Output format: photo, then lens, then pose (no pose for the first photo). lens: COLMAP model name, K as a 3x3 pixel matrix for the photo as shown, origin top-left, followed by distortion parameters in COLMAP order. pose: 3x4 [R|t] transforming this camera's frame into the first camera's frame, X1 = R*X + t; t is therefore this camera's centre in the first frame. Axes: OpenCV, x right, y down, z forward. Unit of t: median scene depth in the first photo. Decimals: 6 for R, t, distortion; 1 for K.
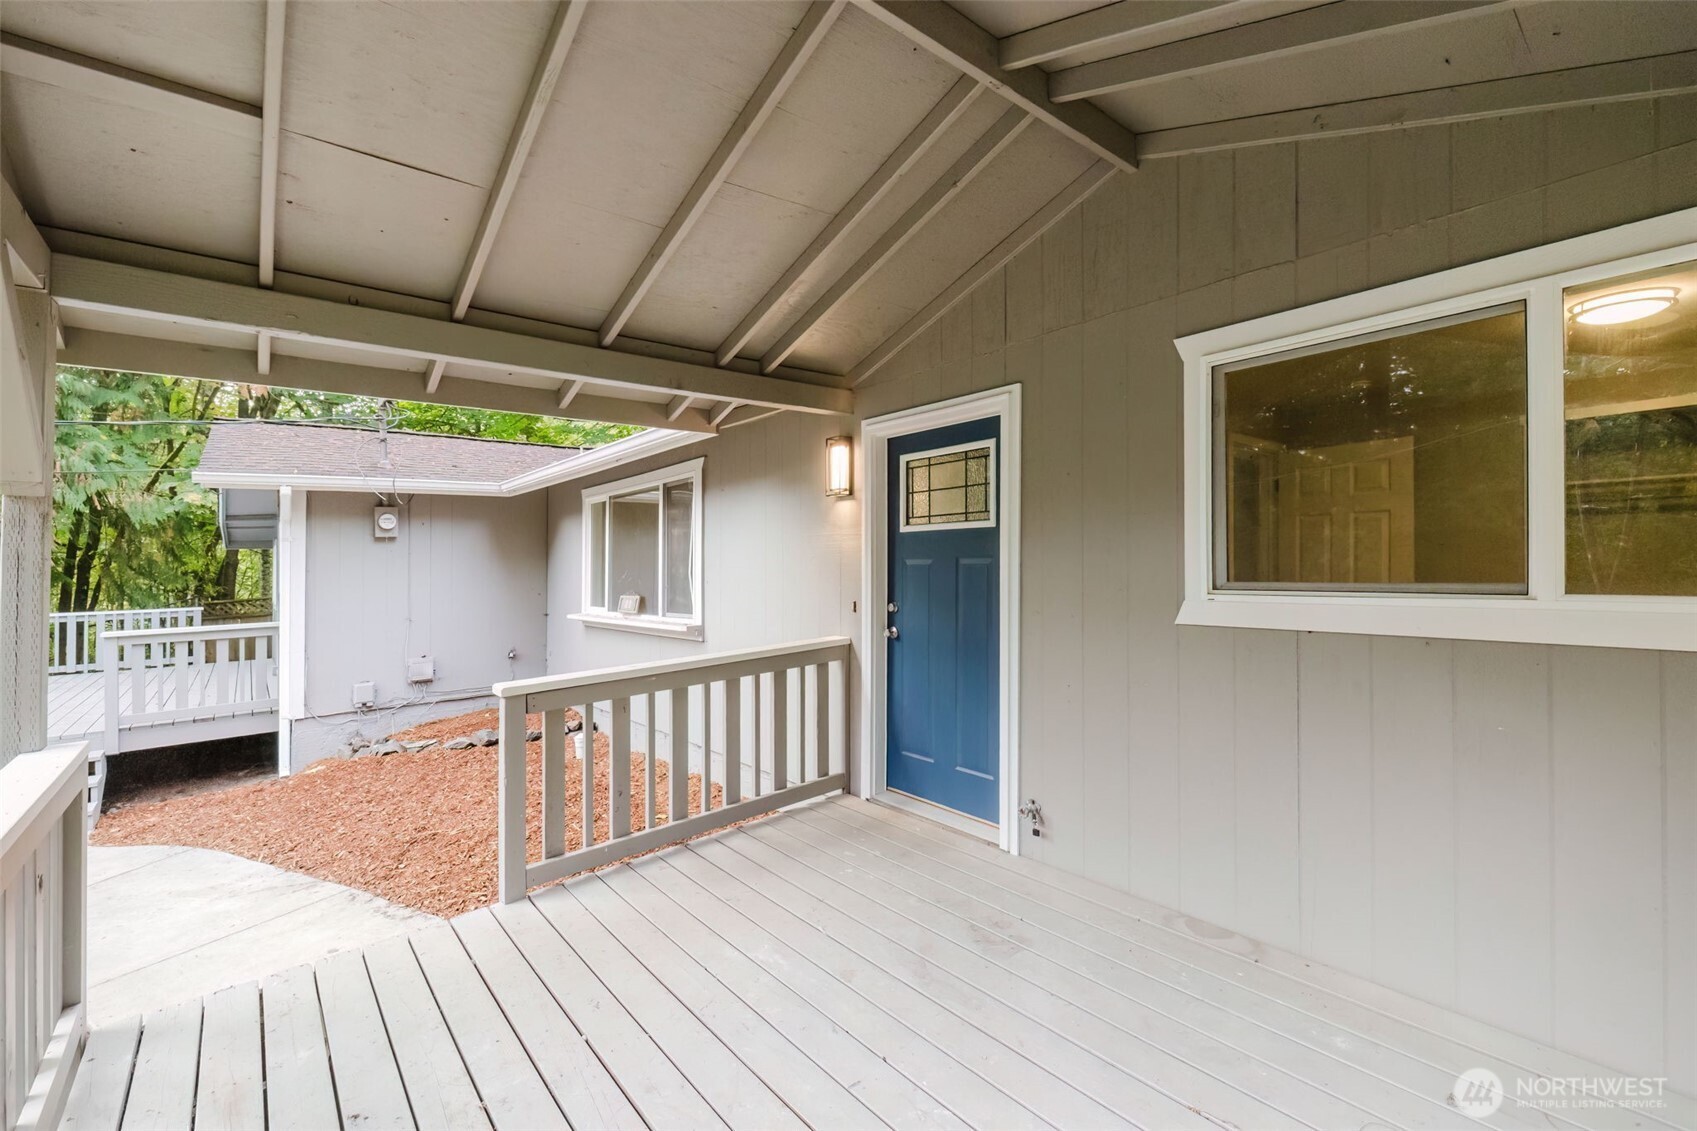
lens RADIAL K [[727.9, 0, 821.5], [0, 727.9, 553.4], [0, 0, 1]] dist [0.004059, 0.000163]
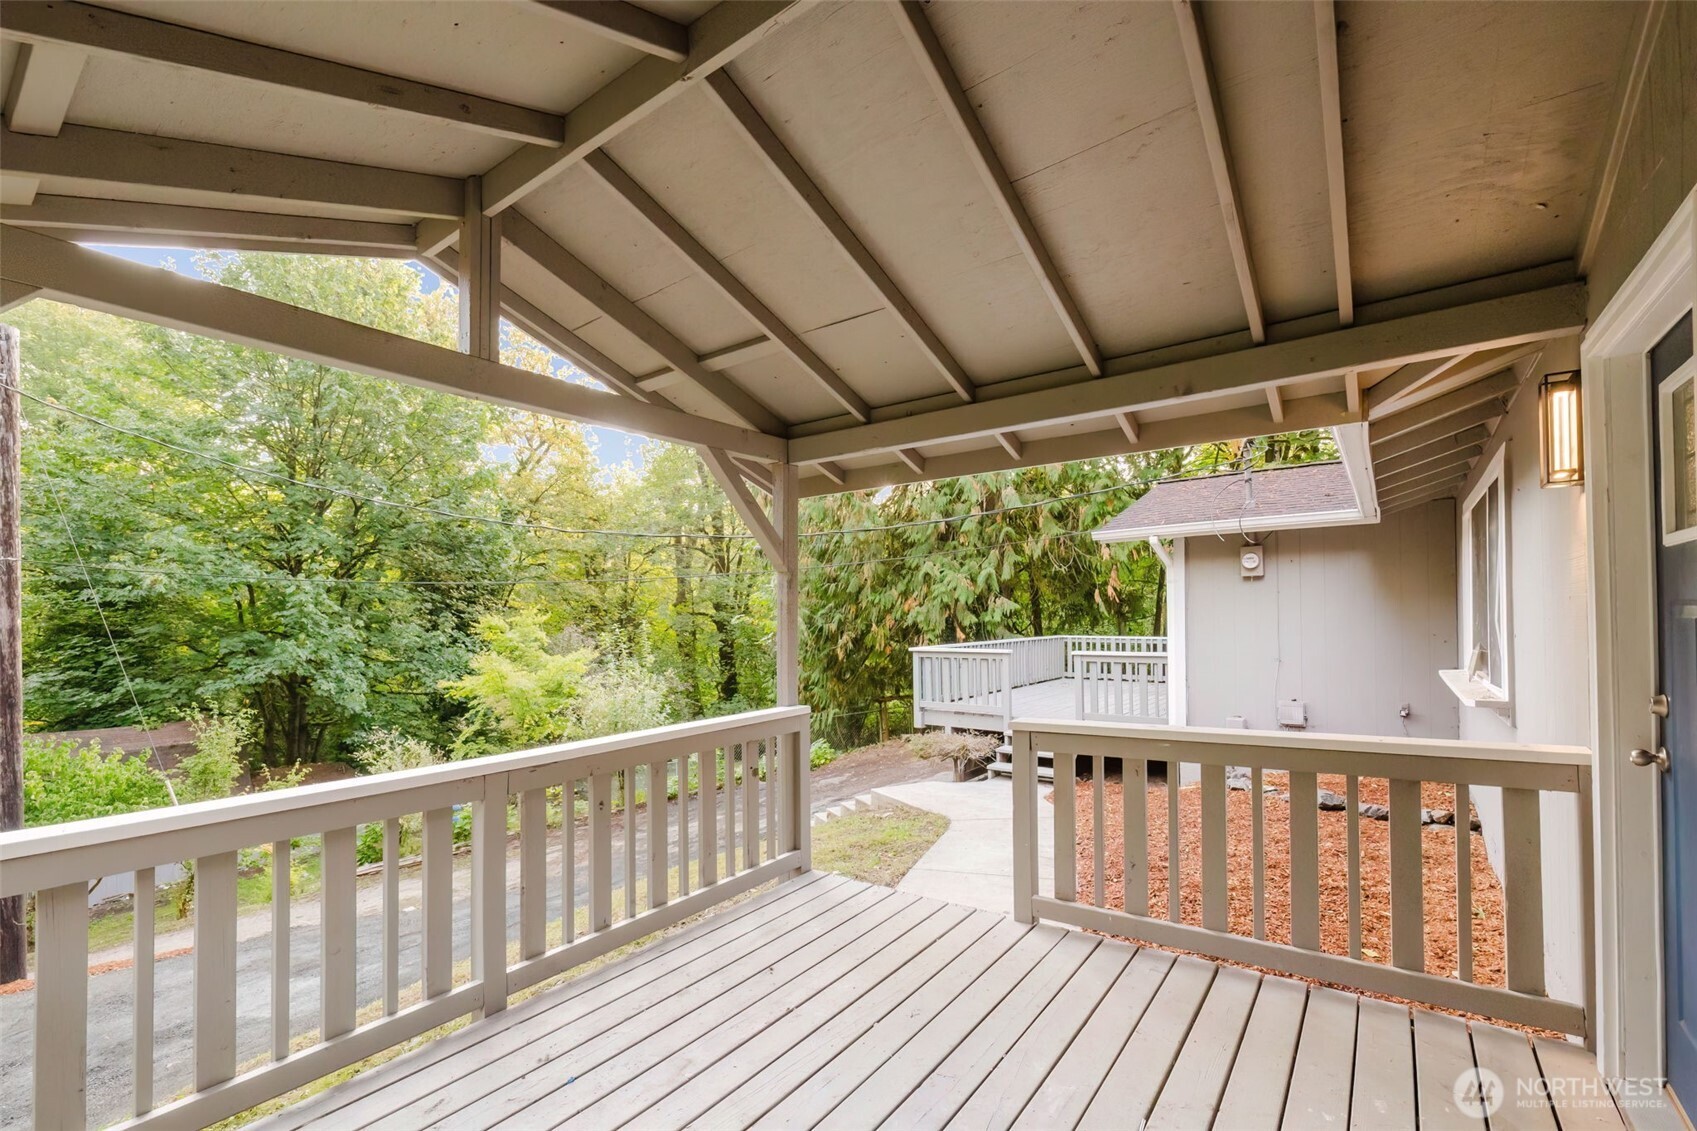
lens RADIAL K [[727.9, 0, 836.6], [0, 727.9, 603.7], [0, 0, 1]] dist [0.004059, 0.000163]
pose [[0.251586, 0.003093, -0.967830, 0.244496], [0.020706, 0.999749, 0.008578, -0.004618], [0.967614, -0.022198, 0.251458, 0.207871]]
